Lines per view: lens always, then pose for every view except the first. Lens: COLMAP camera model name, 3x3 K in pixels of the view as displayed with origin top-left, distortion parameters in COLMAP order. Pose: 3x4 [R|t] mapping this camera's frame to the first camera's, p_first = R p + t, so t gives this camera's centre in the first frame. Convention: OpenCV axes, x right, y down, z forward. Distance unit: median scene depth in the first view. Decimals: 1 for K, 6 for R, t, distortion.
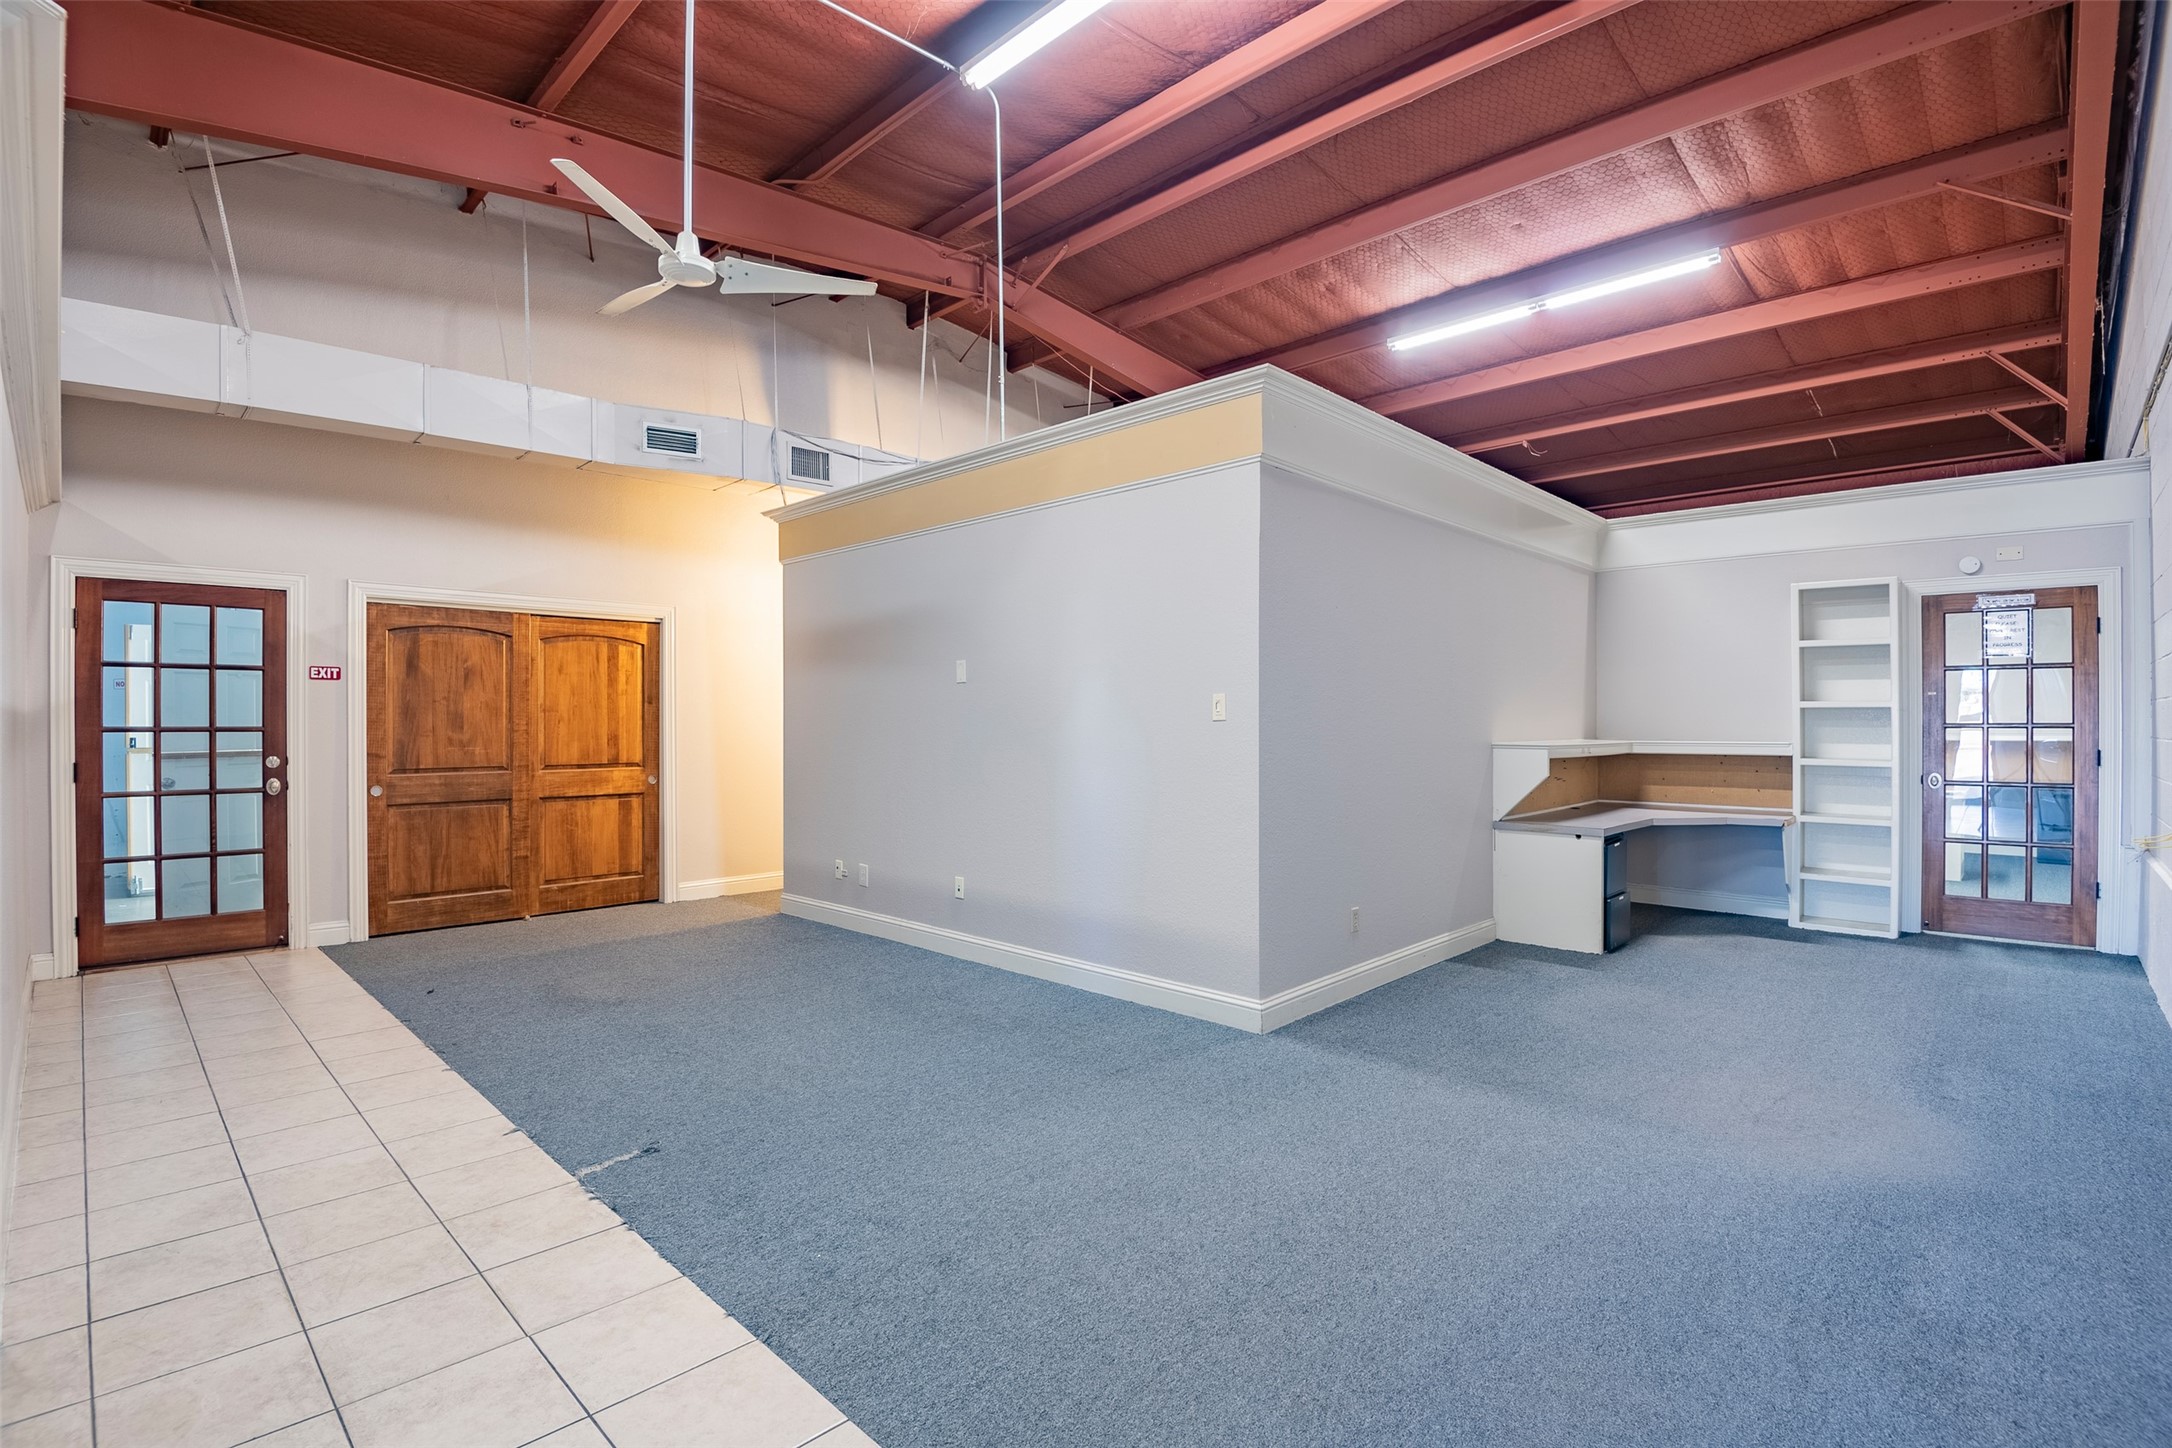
lens RADIAL K [[1012.0, 0, 1081.4], [0, 1012.0, 725.1], [0, 0, 1]] dist [-0.014803, -0.013893]
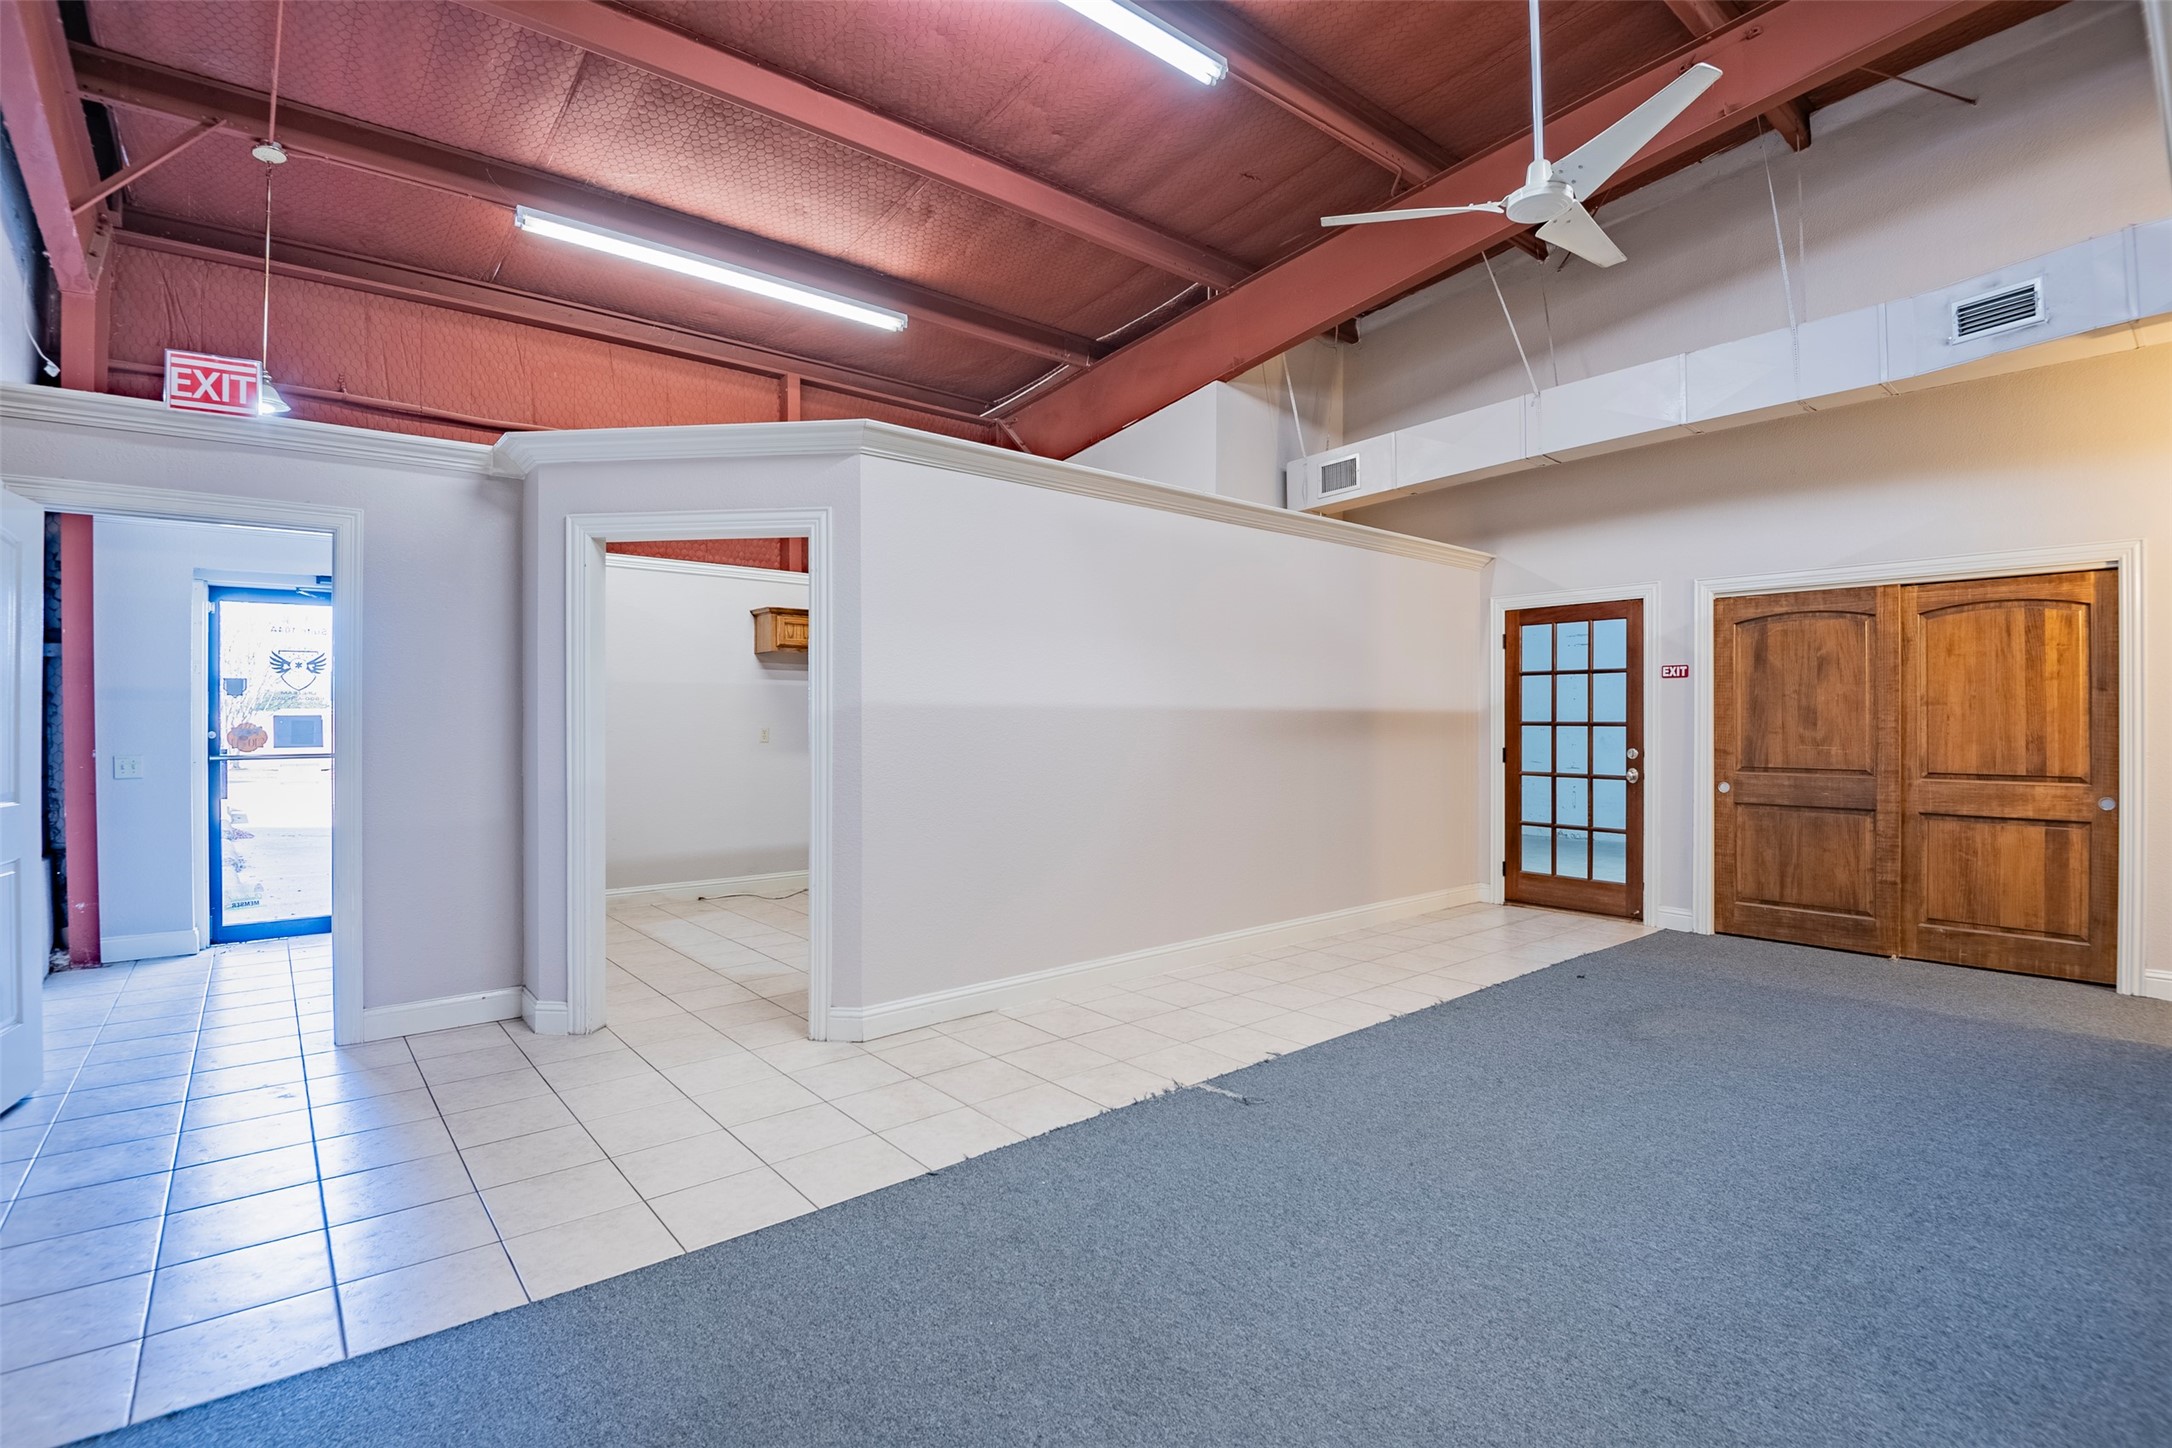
lens RADIAL K [[1012.0, 0, 1081.4], [0, 1012.0, 725.1], [0, 0, 1]] dist [-0.014803, -0.013893]
pose [[-0.113754, 0.006610, -0.993487, 0.342052], [-0.003331, 0.999970, 0.007034, -0.000733], [0.993503, 0.004109, -0.113729, 0.460090]]
